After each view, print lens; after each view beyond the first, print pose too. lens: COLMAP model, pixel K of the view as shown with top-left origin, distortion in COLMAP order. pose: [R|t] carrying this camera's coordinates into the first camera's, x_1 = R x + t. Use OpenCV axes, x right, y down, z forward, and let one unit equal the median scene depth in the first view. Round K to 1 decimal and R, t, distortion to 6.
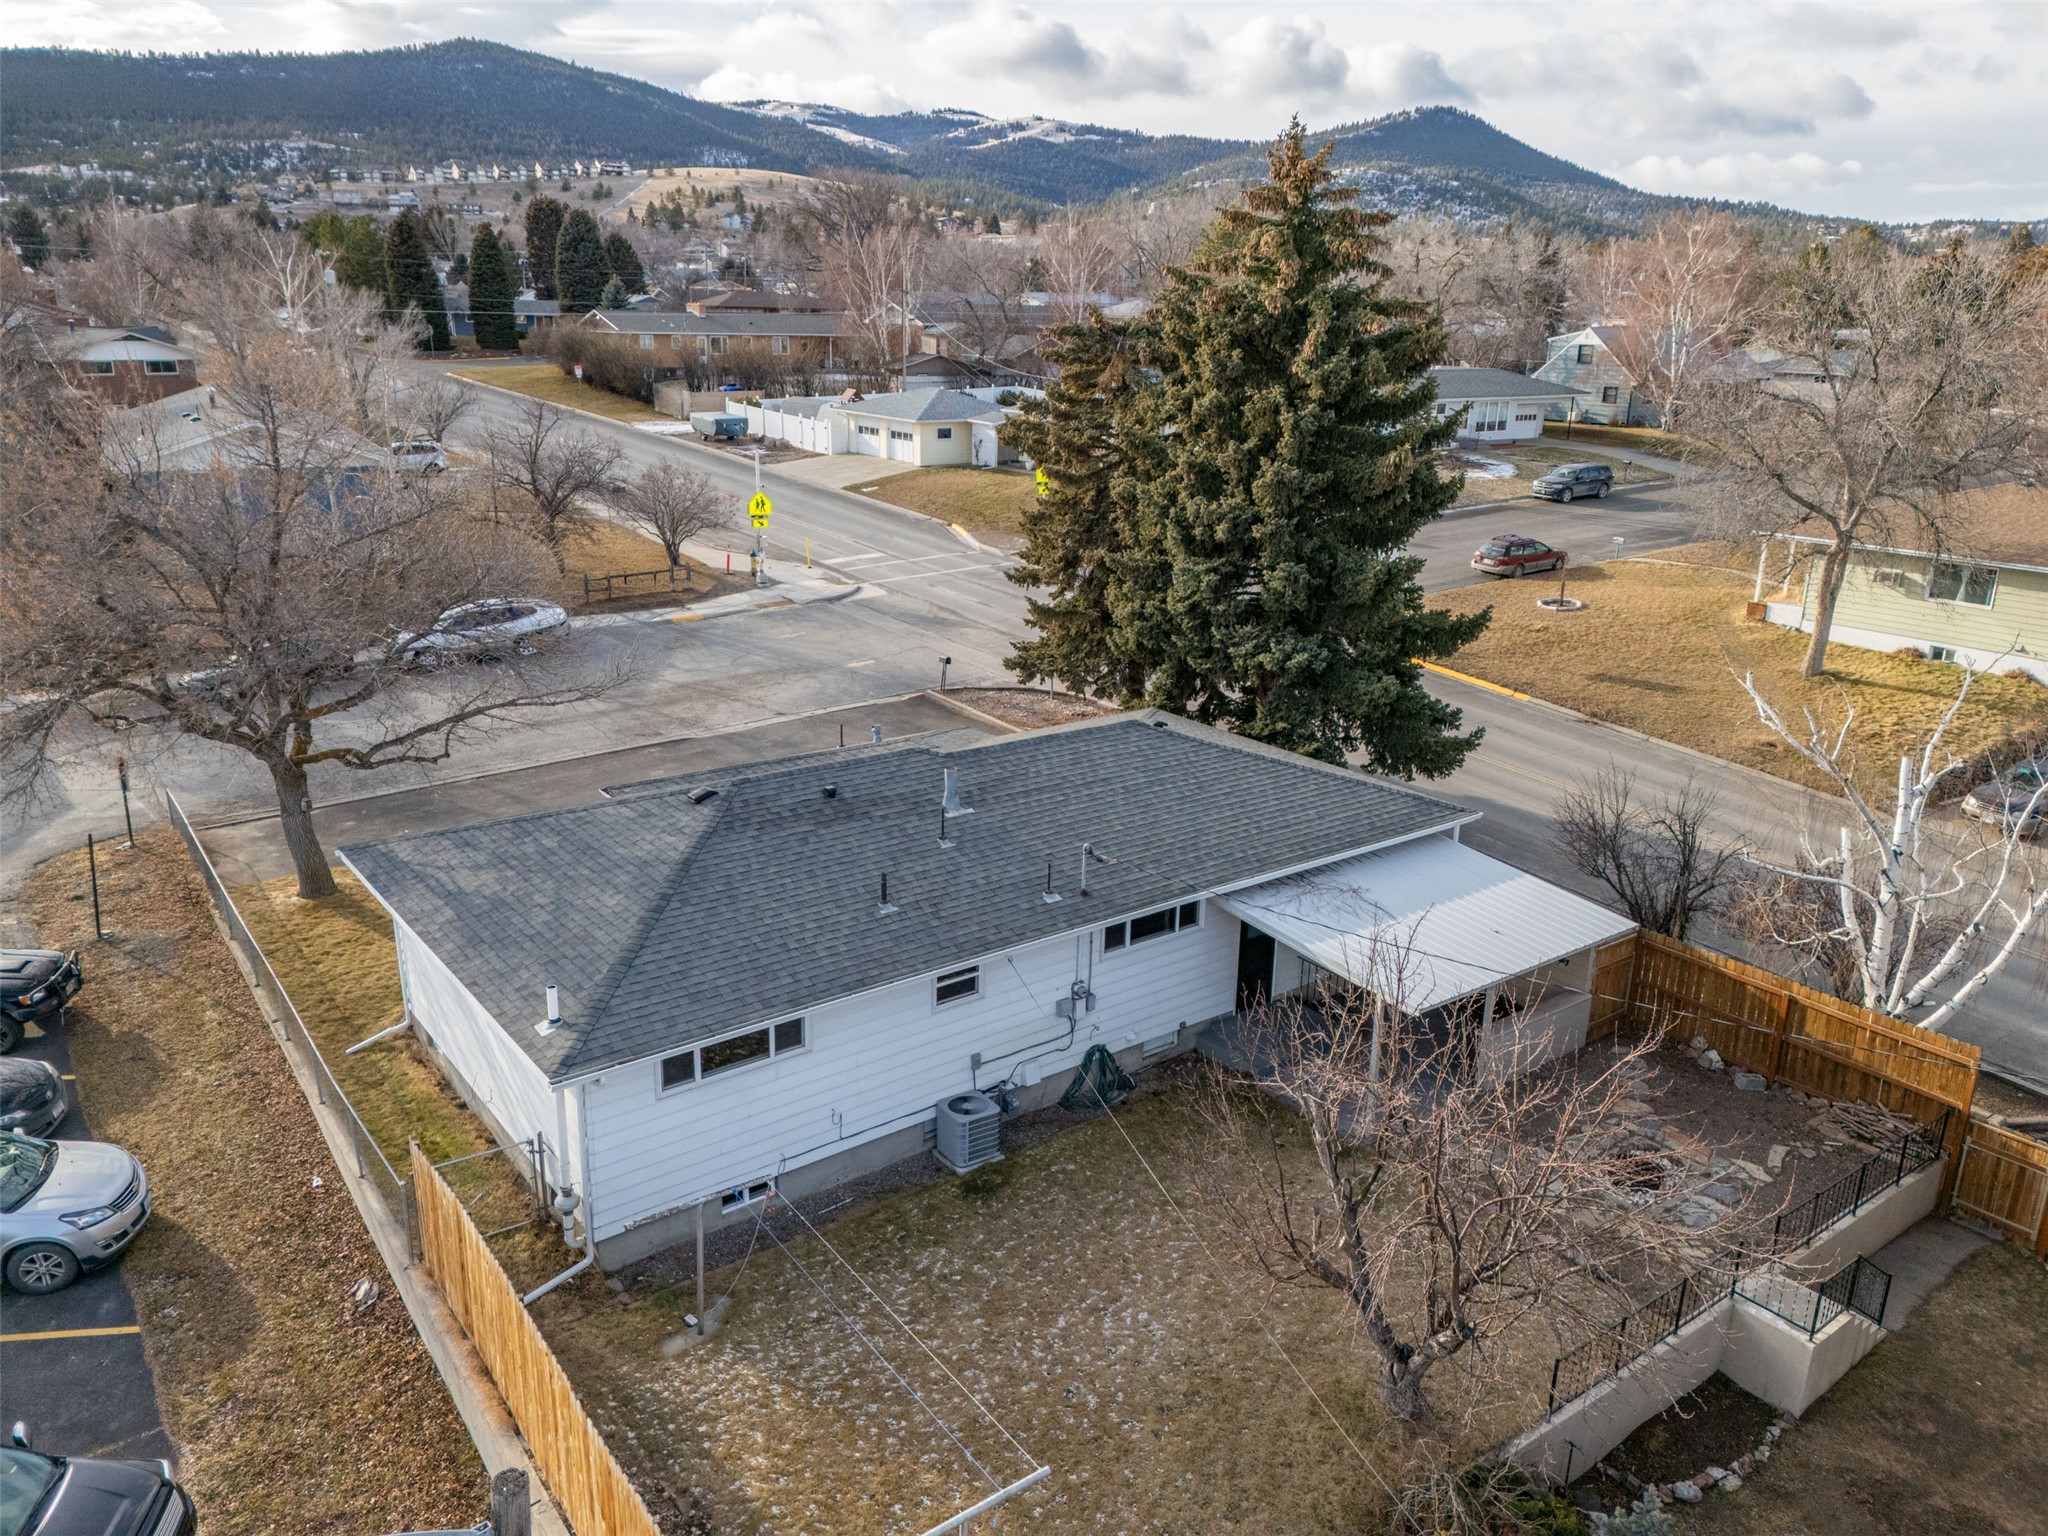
lens RADIAL K [[1497.1, 0, 1024.0], [0, 1497.1, 768.0], [0, 0, 1]] dist [0.079744, -0.079655]
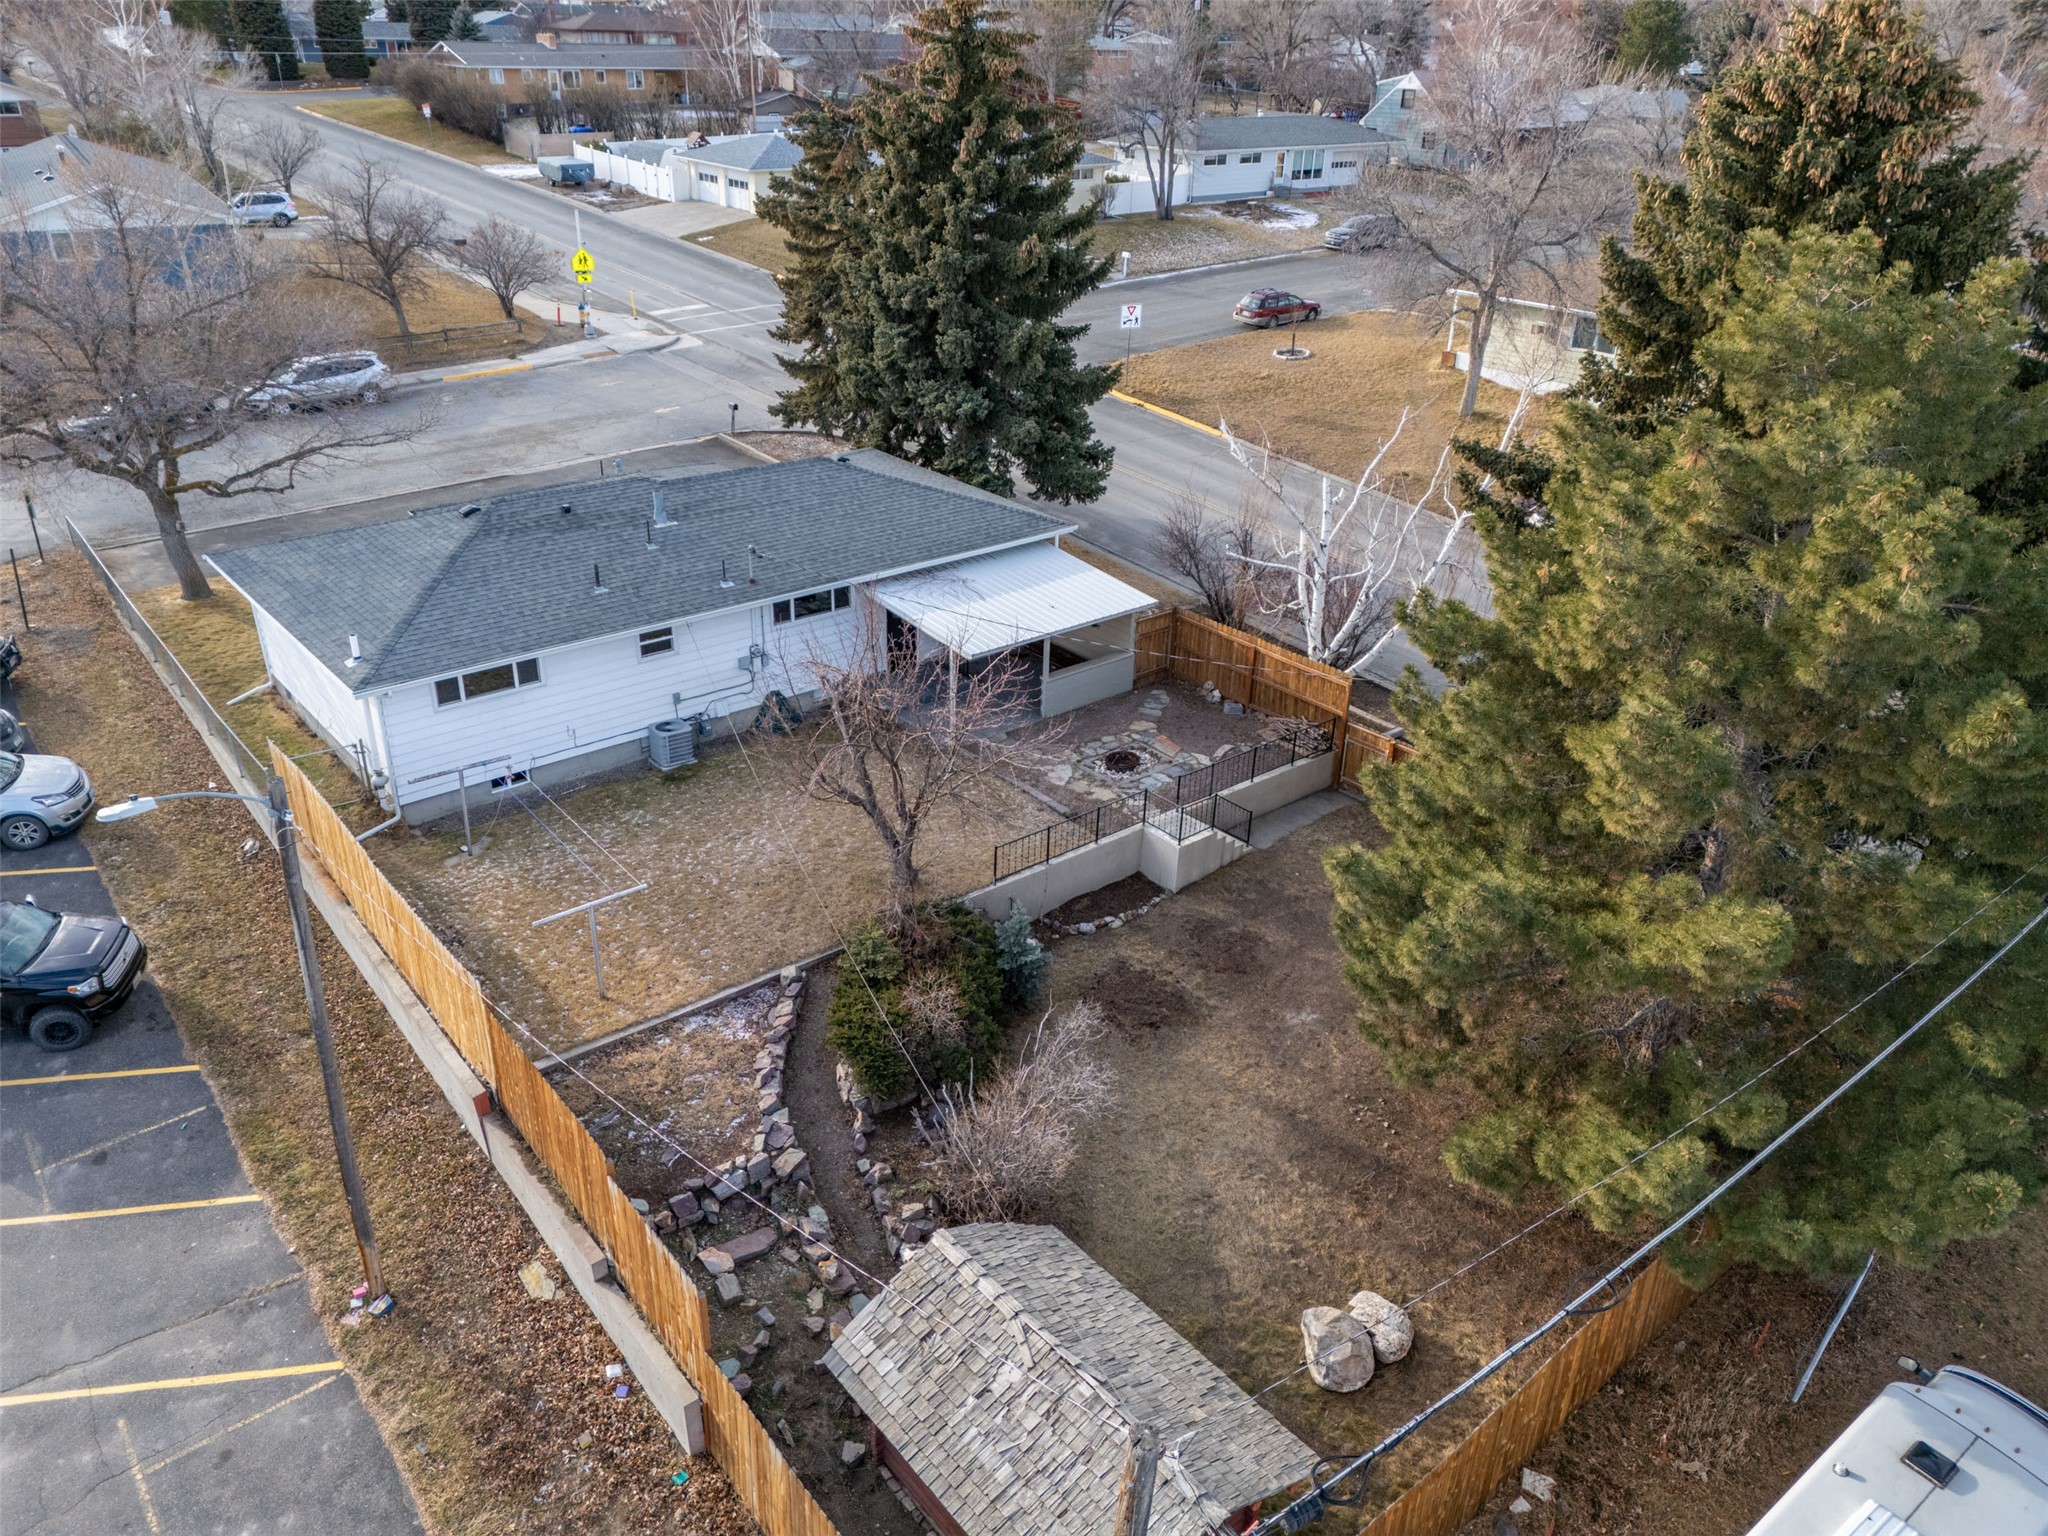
lens RADIAL K [[1497.1, 0, 1024.0], [0, 1497.1, 768.0], [0, 0, 1]] dist [0.079744, -0.079655]
pose [[0.998745, -0.017630, 0.046870, 0.176862], [0.009615, 0.986076, 0.166019, 0.019539], [-0.049144, -0.165360, 0.985008, -0.339815]]
